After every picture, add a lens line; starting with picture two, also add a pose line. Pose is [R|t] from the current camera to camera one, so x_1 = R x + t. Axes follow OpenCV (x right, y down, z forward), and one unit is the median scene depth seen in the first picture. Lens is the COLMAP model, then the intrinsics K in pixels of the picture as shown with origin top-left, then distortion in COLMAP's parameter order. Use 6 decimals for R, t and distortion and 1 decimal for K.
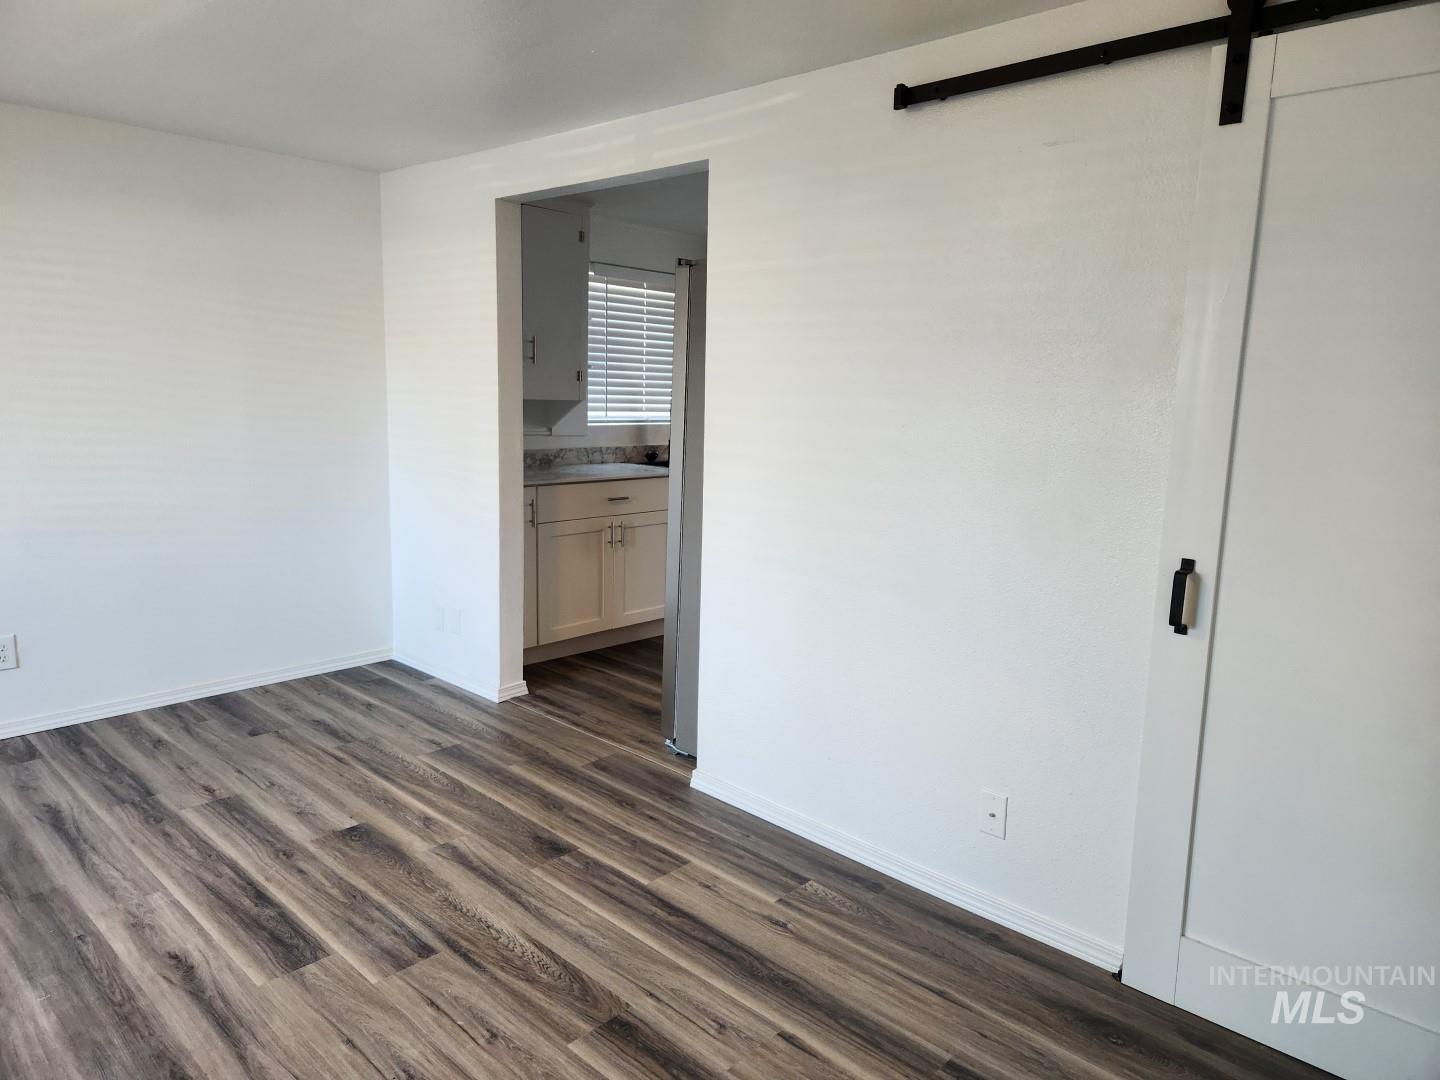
lens RADIAL K [[962.9, 0, 711.7], [0, 962.9, 533.7], [0, 0, 1]] dist [0.078007, -0.064897]
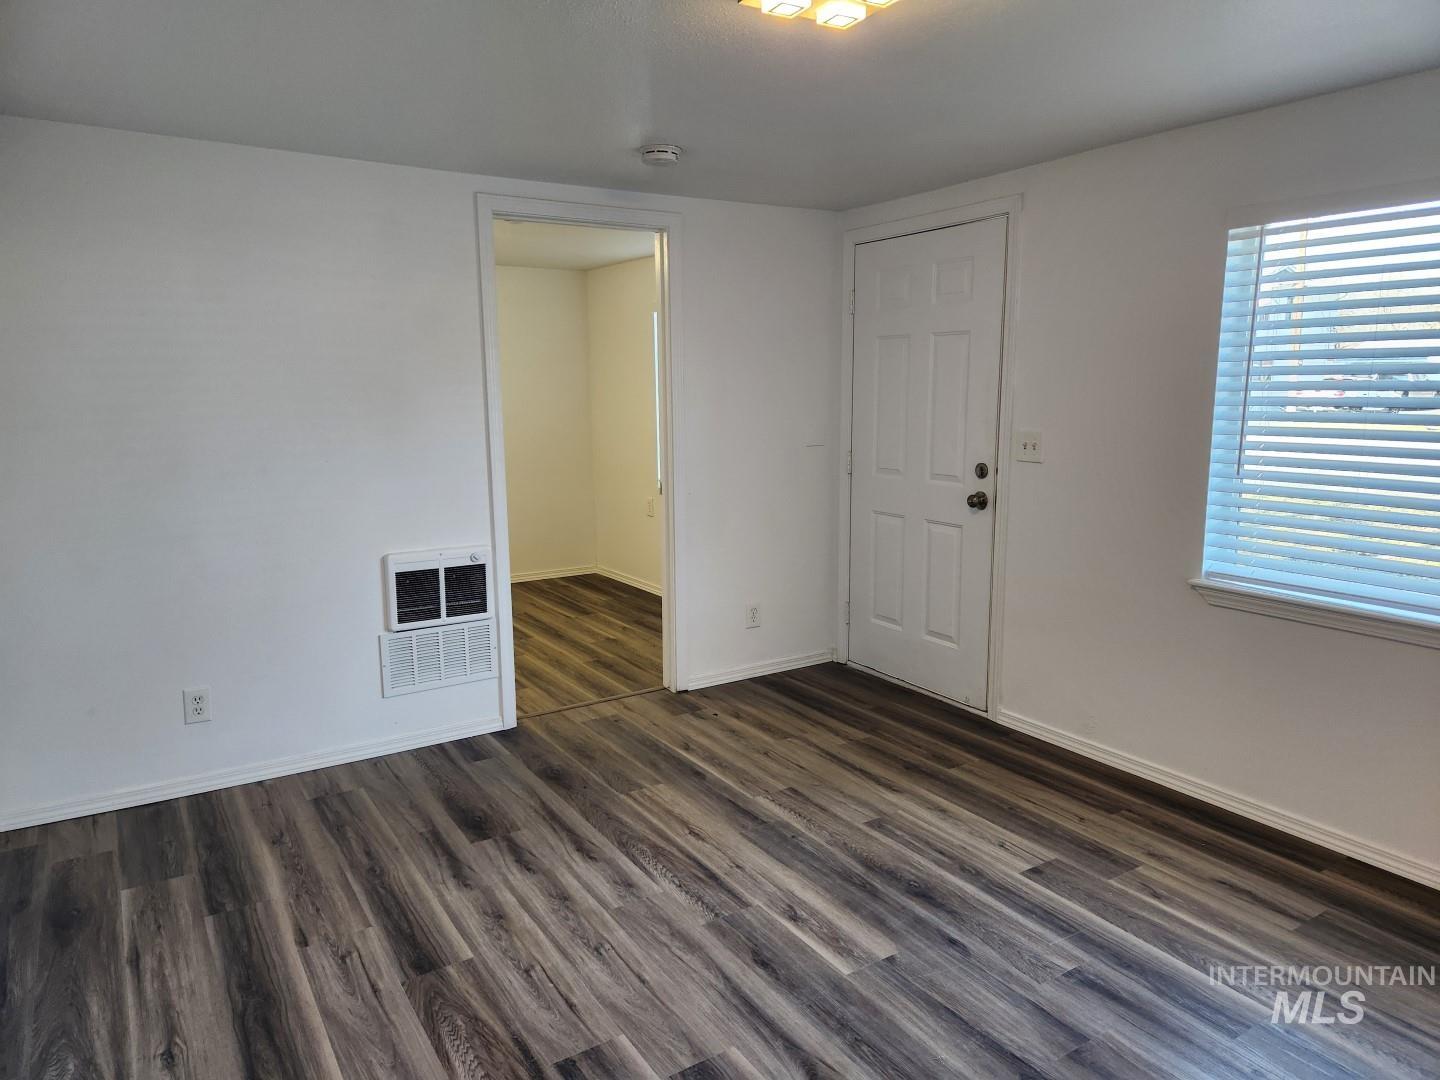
lens RADIAL K [[962.9, 0, 724.0], [0, 962.9, 536.7], [0, 0, 1]] dist [0.078007, -0.064897]
pose [[-0.972260, -0.056993, 0.226853, -0.524853], [0.018707, 0.947808, 0.318294, -0.267128], [-0.233154, 0.313708, -0.920449, 1.418270]]
